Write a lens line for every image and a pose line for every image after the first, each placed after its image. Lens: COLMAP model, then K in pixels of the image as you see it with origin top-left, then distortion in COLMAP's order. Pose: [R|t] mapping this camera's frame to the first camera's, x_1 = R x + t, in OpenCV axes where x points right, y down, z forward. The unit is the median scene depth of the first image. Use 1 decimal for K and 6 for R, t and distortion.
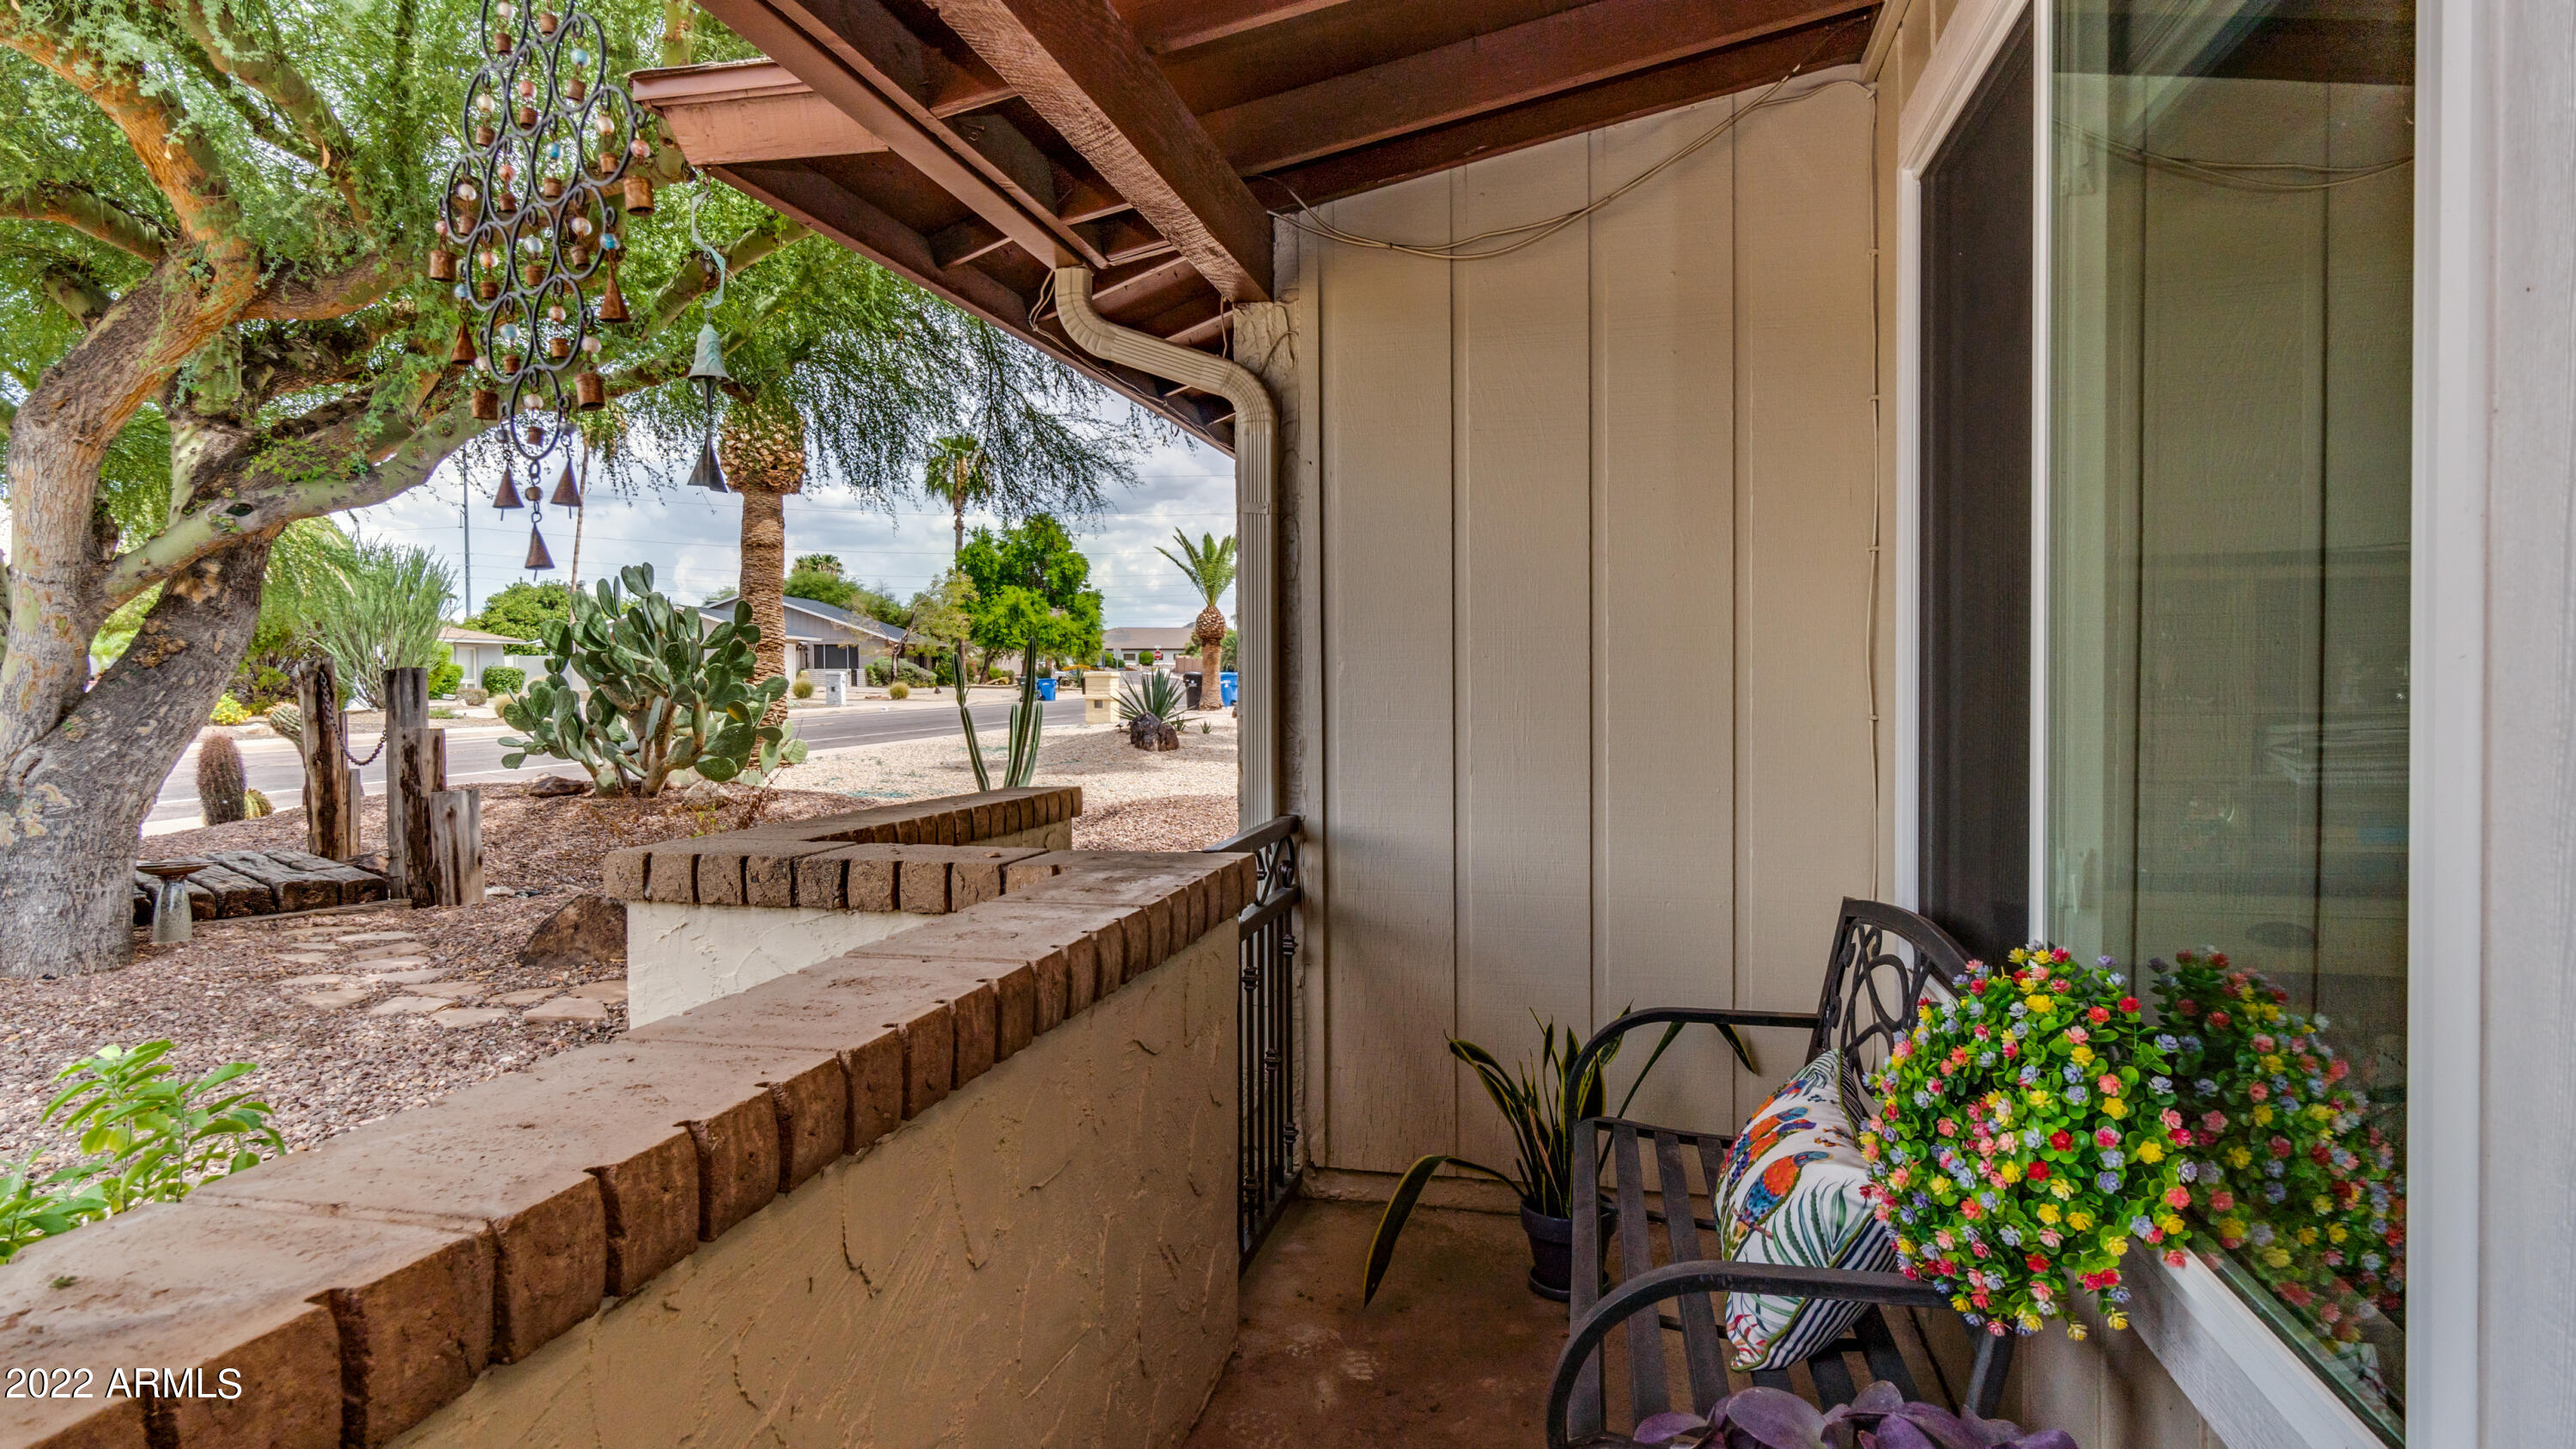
lens RADIAL K [[1500.4, 0, 1300.4], [0, 1500.4, 729.3], [0, 0, 1]] dist [-0.007296, -0.001694]
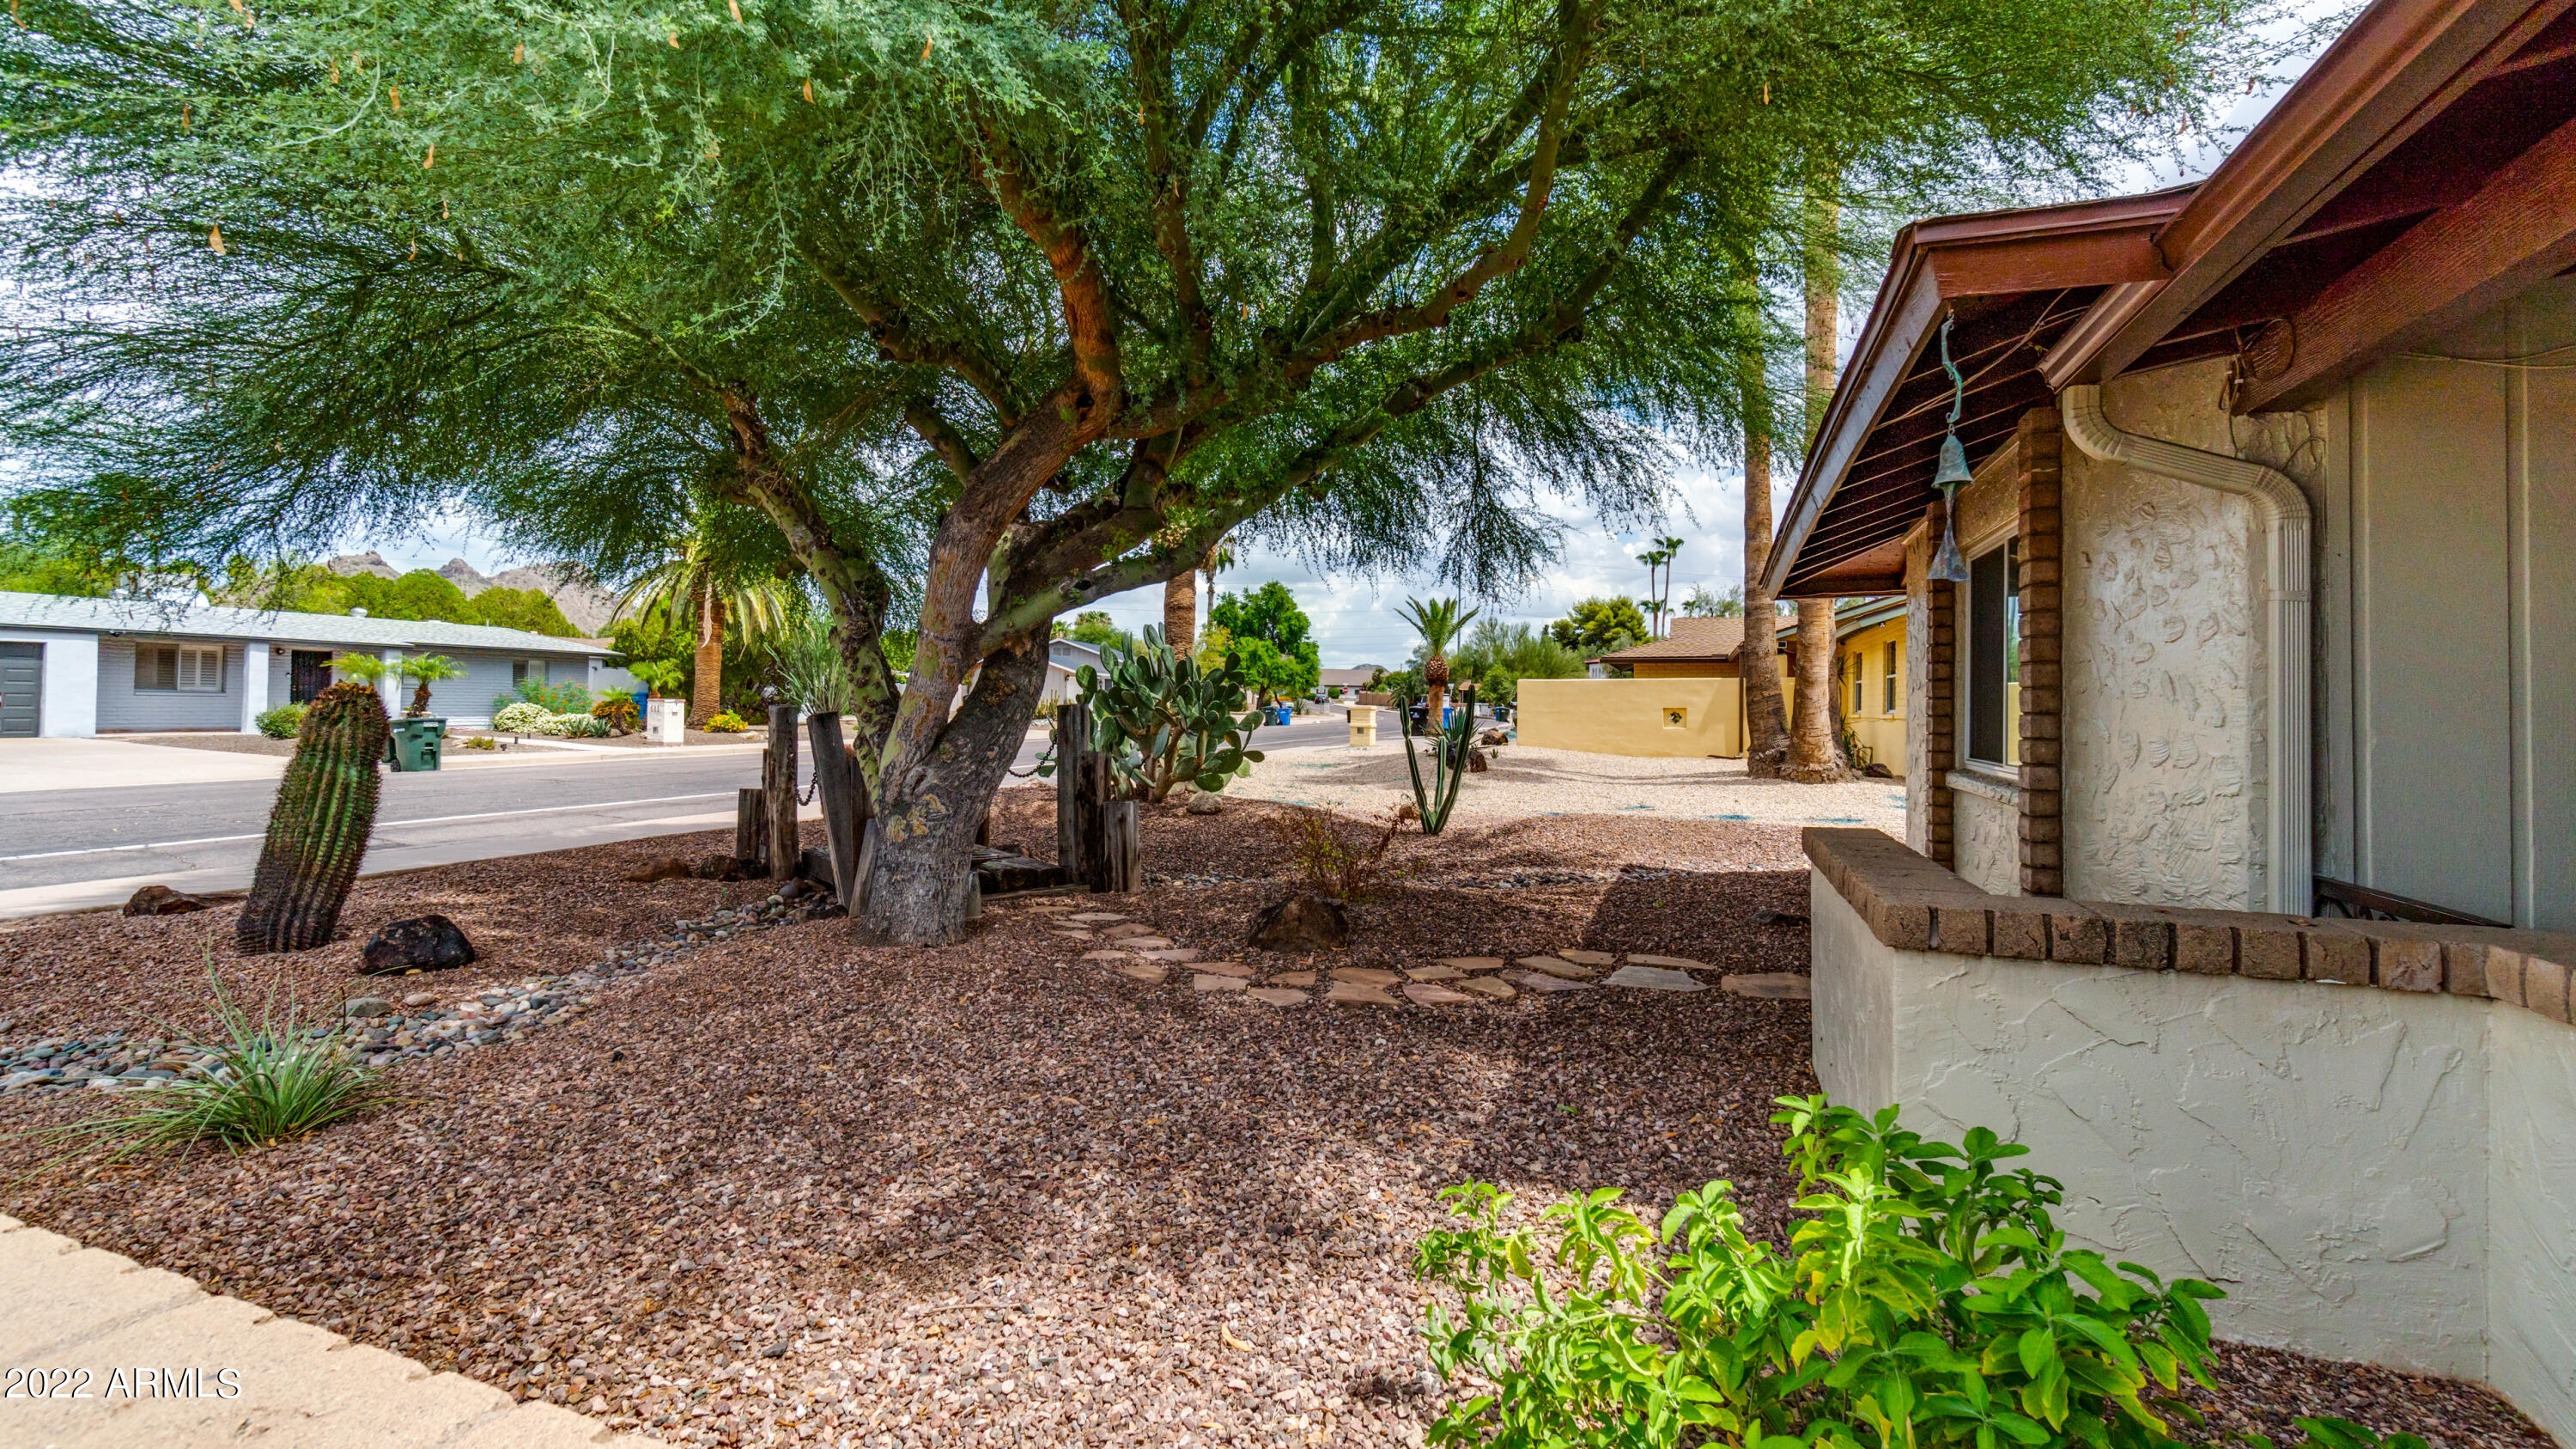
lens RADIAL K [[1152.0, 0, 1264.0], [0, 1152.0, 698.9], [0, 0, 1]] dist [0.000380, -0.000037]
pose [[0.991441, 0.017954, -0.129315, -0.209089], [-0.023242, 0.998949, -0.039496, -0.006680], [0.128470, 0.042163, 0.990817, 0.021438]]
